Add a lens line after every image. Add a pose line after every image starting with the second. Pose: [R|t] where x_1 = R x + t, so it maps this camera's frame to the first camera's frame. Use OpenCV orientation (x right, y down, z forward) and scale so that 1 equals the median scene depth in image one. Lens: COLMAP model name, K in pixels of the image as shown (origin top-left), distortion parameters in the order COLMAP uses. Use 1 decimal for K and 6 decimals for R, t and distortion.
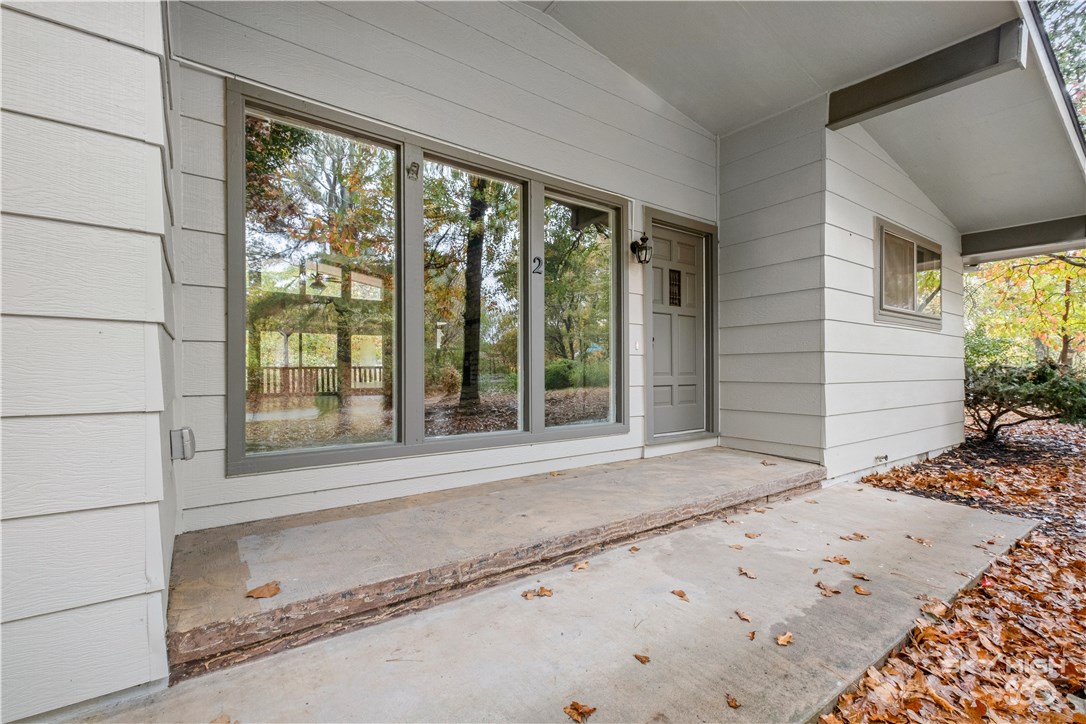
lens RADIAL K [[497.3, 0, 543.3], [0, 497.3, 365.1], [0, 0, 1]] dist [-0.000187, -0.000014]
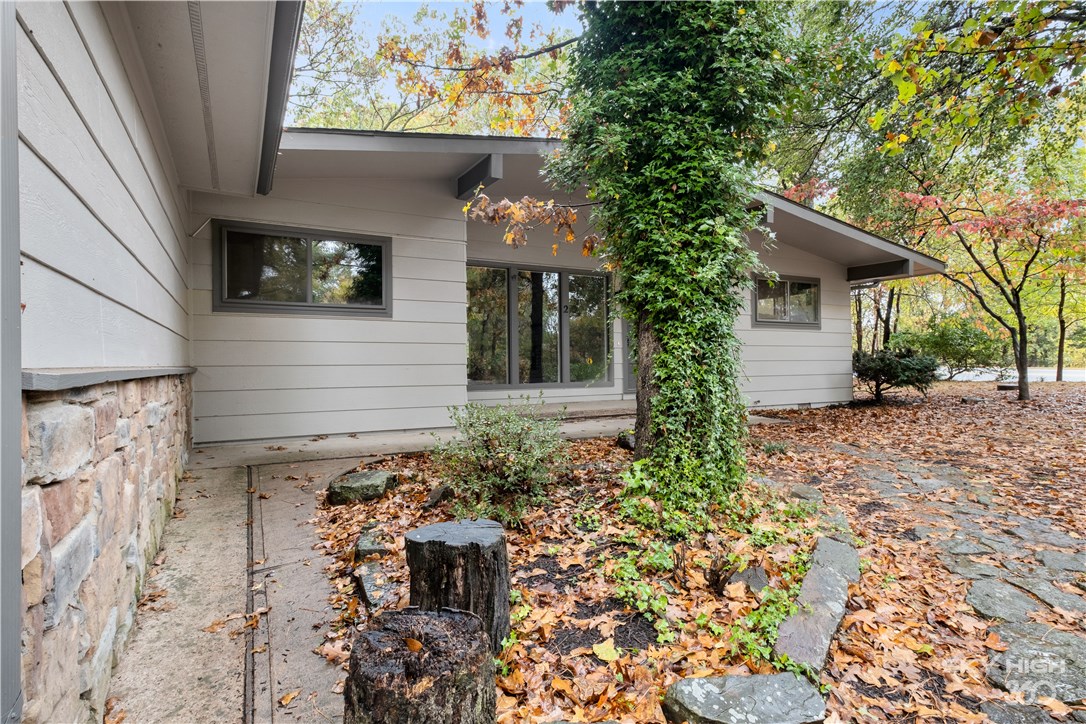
lens RADIAL K [[541.2, 0, 542.4], [0, 541.2, 361.4], [0, 0, 1]] dist [0.000109, 0.000003]
pose [[0.991104, -0.009028, -0.132782, 0.171481], [0.010333, 0.999905, 0.009140, 0.010749], [0.132686, -0.010430, 0.991103, -1.199215]]
